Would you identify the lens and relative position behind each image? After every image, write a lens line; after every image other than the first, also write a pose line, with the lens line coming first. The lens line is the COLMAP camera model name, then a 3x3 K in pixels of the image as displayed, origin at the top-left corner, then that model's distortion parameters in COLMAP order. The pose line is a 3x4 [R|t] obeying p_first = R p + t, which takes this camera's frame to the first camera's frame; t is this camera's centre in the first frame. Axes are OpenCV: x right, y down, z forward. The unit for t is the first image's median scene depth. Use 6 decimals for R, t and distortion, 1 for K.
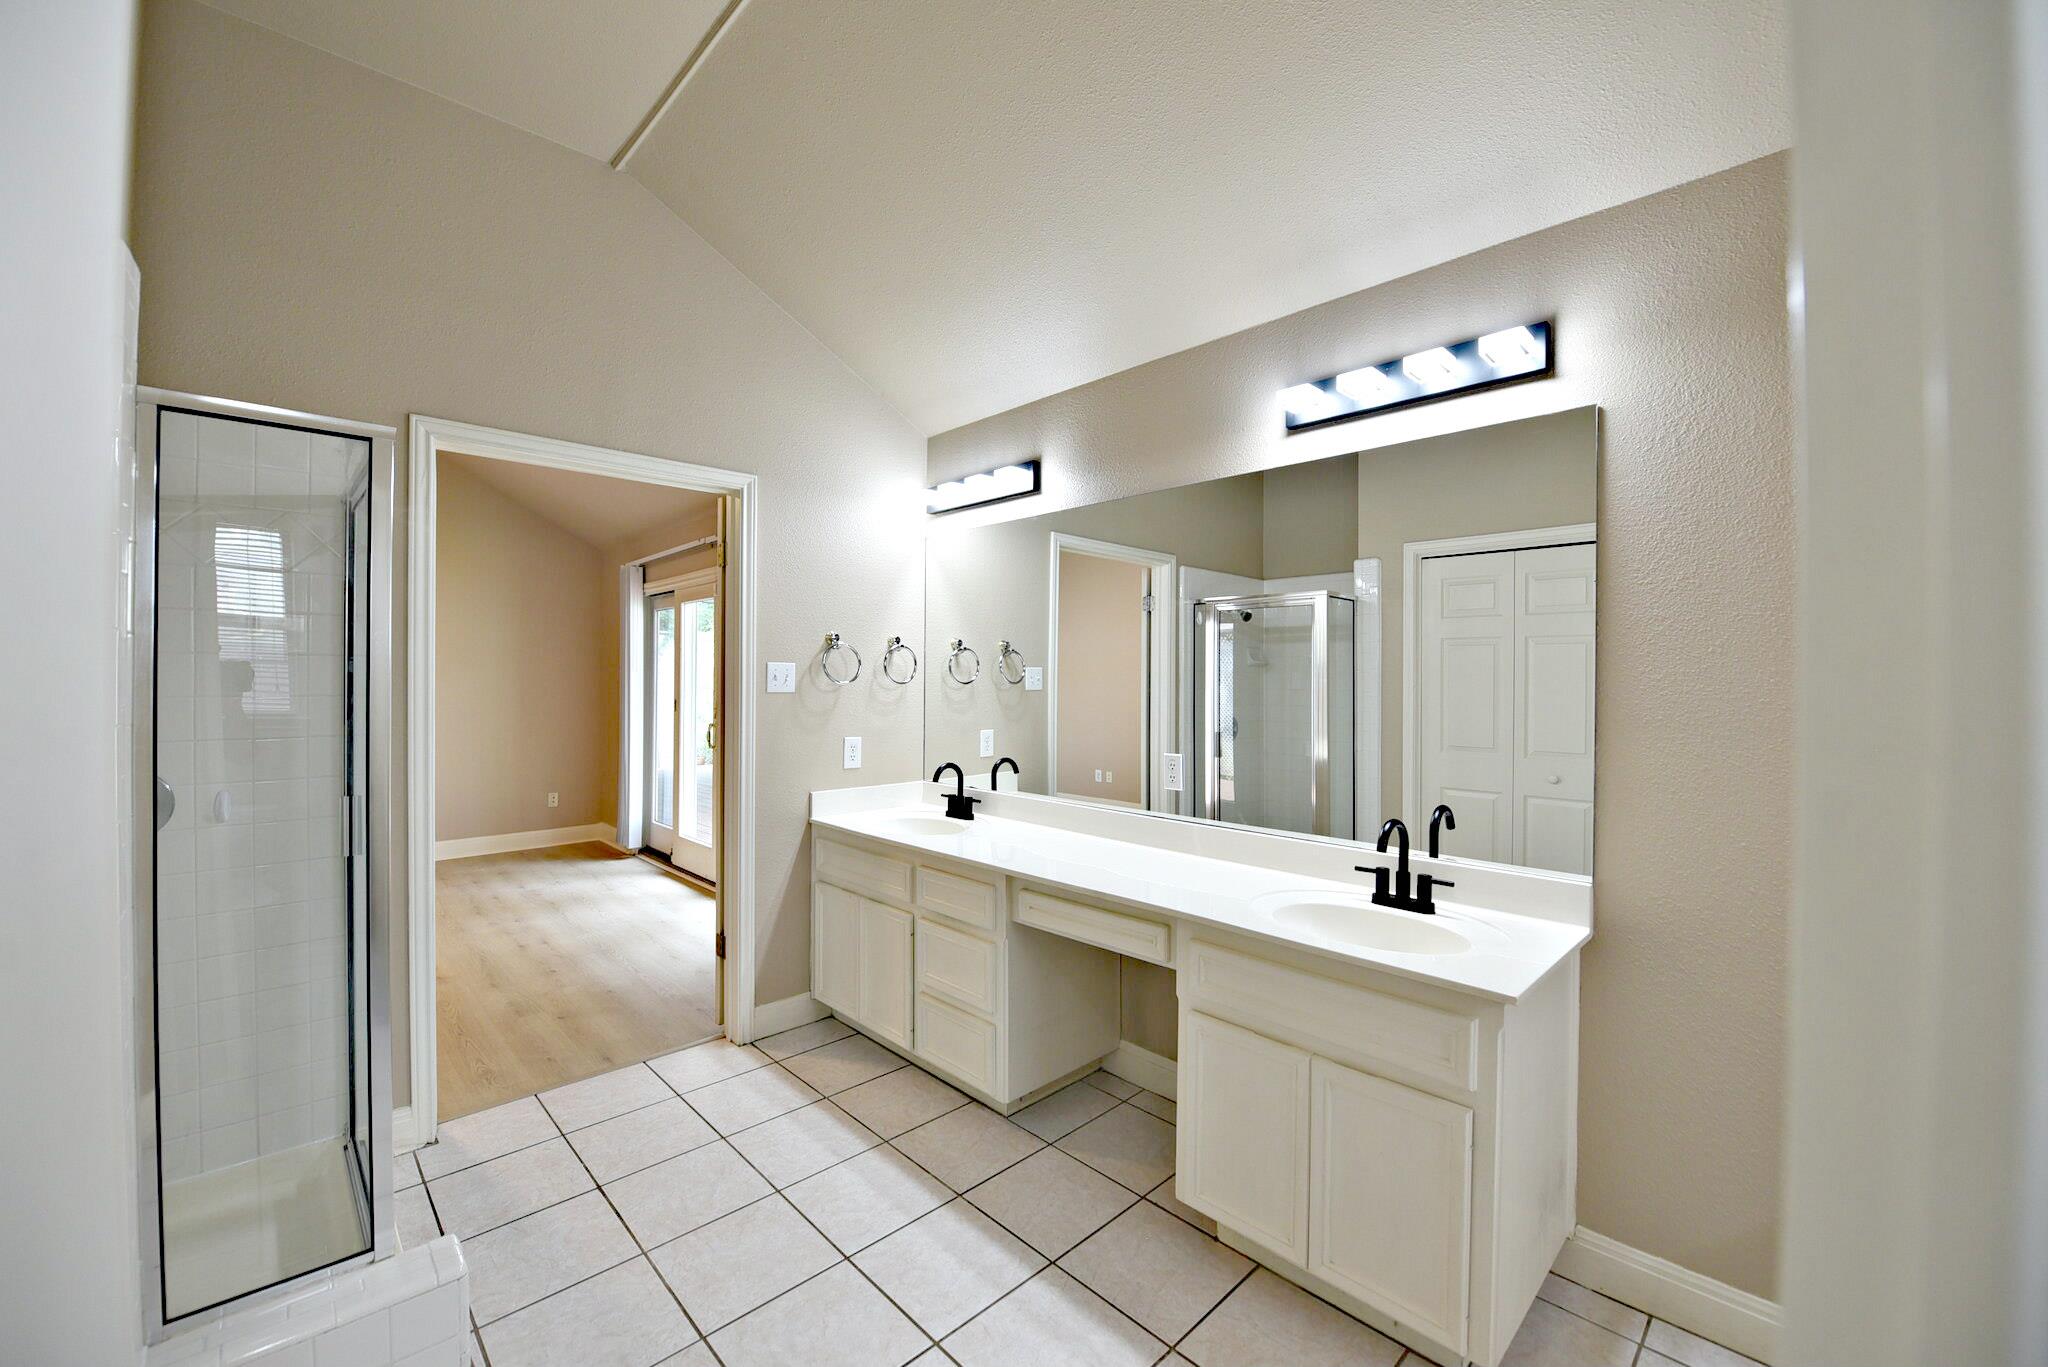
lens RADIAL K [[811.3, 0, 1024.0], [0, 811.3, 683.5], [0, 0, 1]] dist [-0.019645, -0.000458]
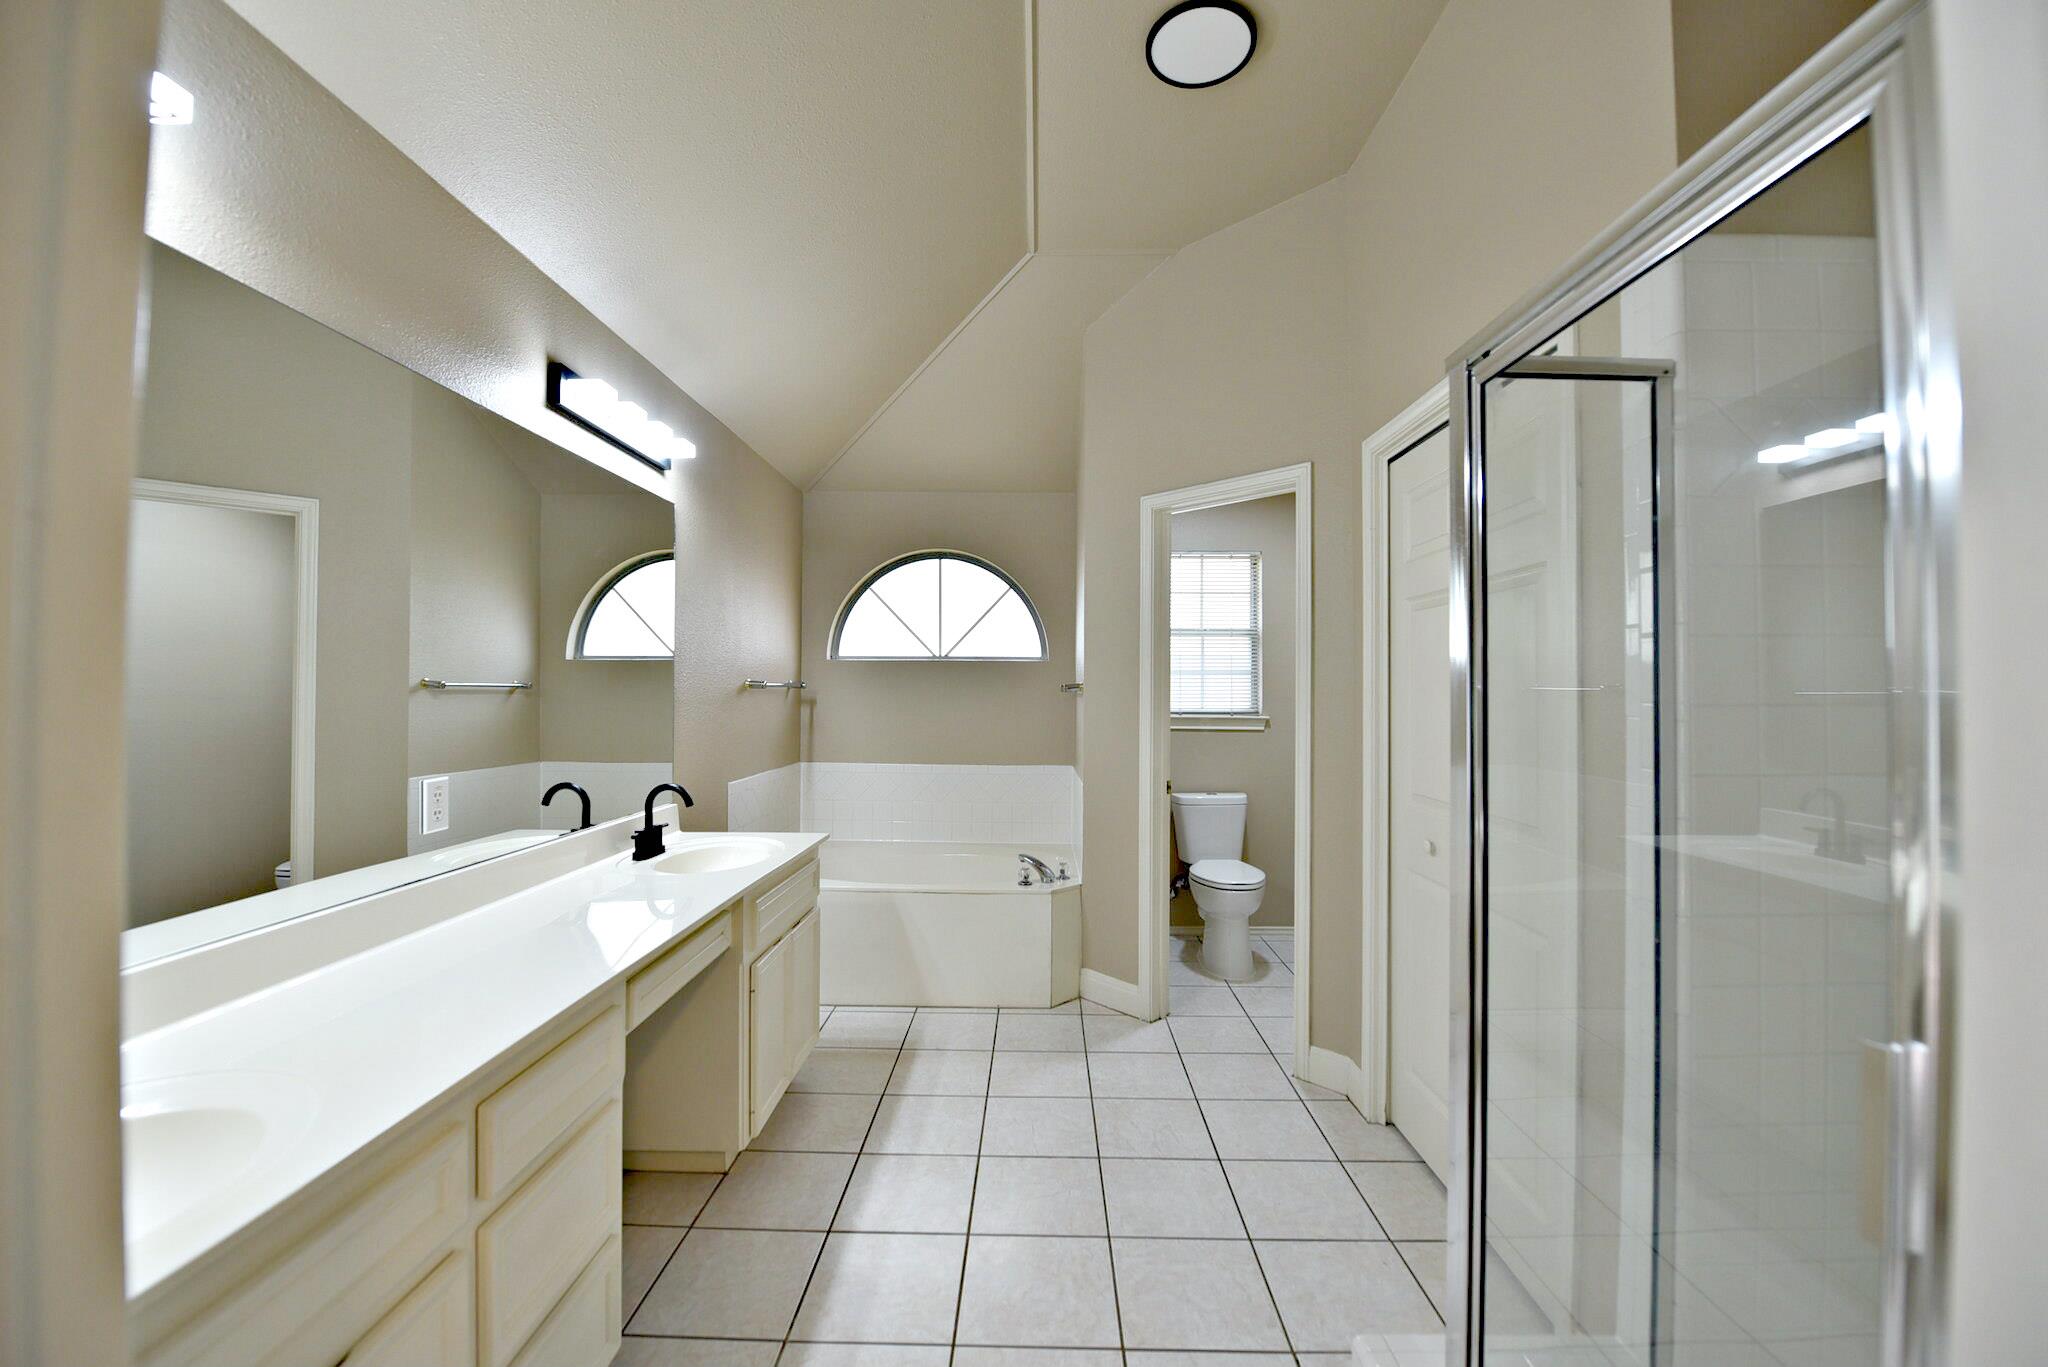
lens RADIAL K [[811.3, 0, 1024.0], [0, 811.3, 683.5], [0, 0, 1]] dist [-0.019645, -0.000458]
pose [[-0.712015, -0.003683, 0.702155, -0.714150], [-0.007965, 0.999964, -0.002831, 0.006173], [-0.702119, -0.007609, -0.712019, 1.277670]]
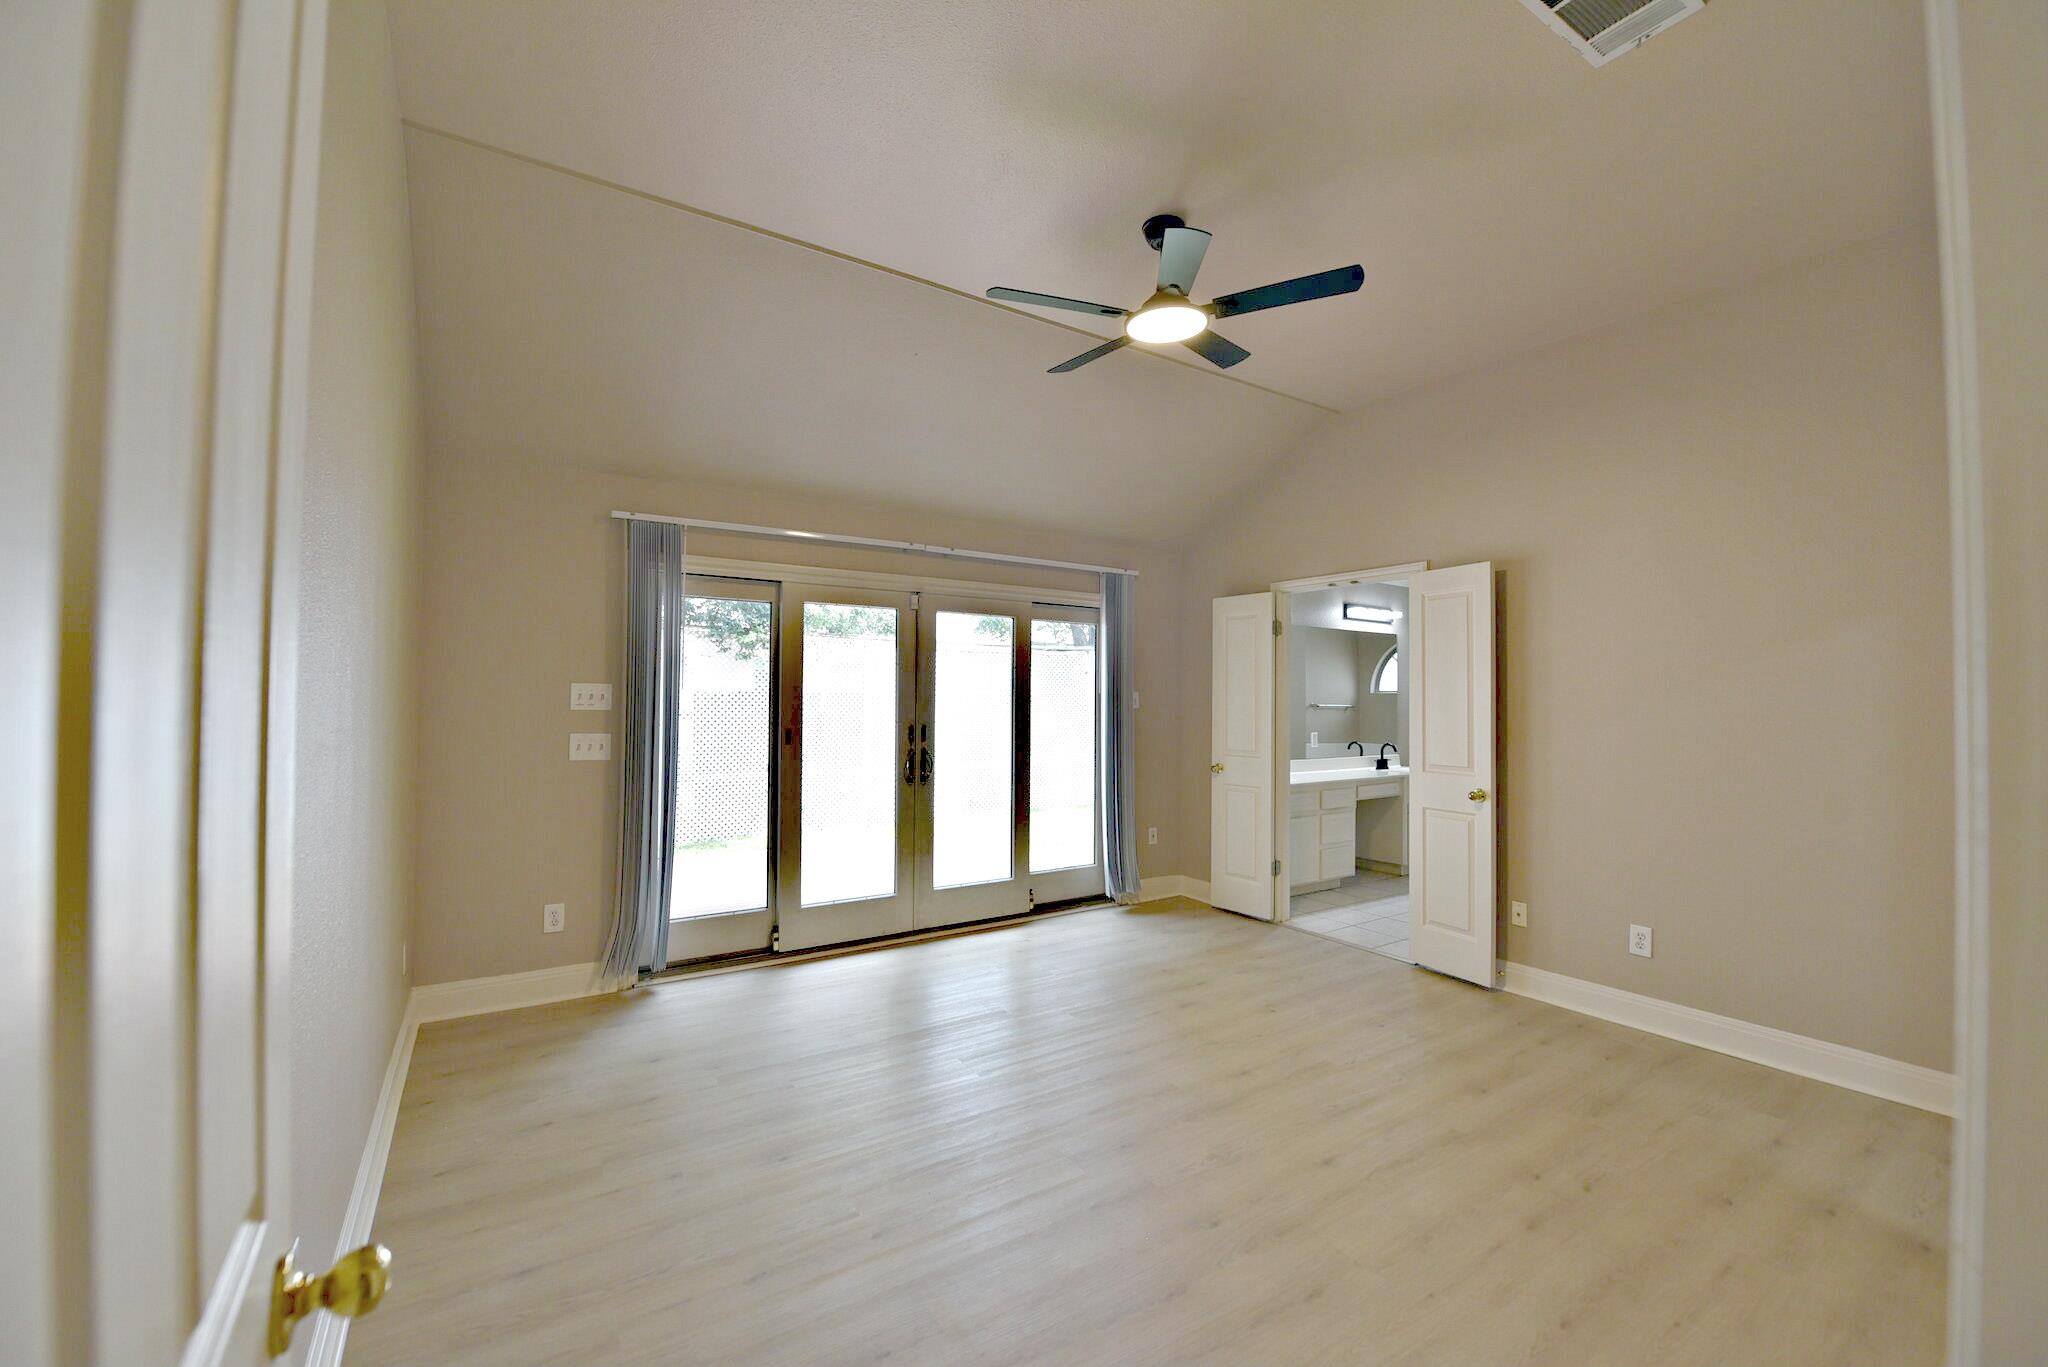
lens RADIAL K [[811.3, 0, 1024.0], [0, 811.3, 683.5], [0, 0, 1]] dist [-0.019645, -0.000458]
pose [[0.189822, 0.019714, 0.981621, -2.755453], [-0.004530, 0.999805, -0.019203, -0.012649], [-0.981808, -0.000801, 0.189874, 1.585131]]
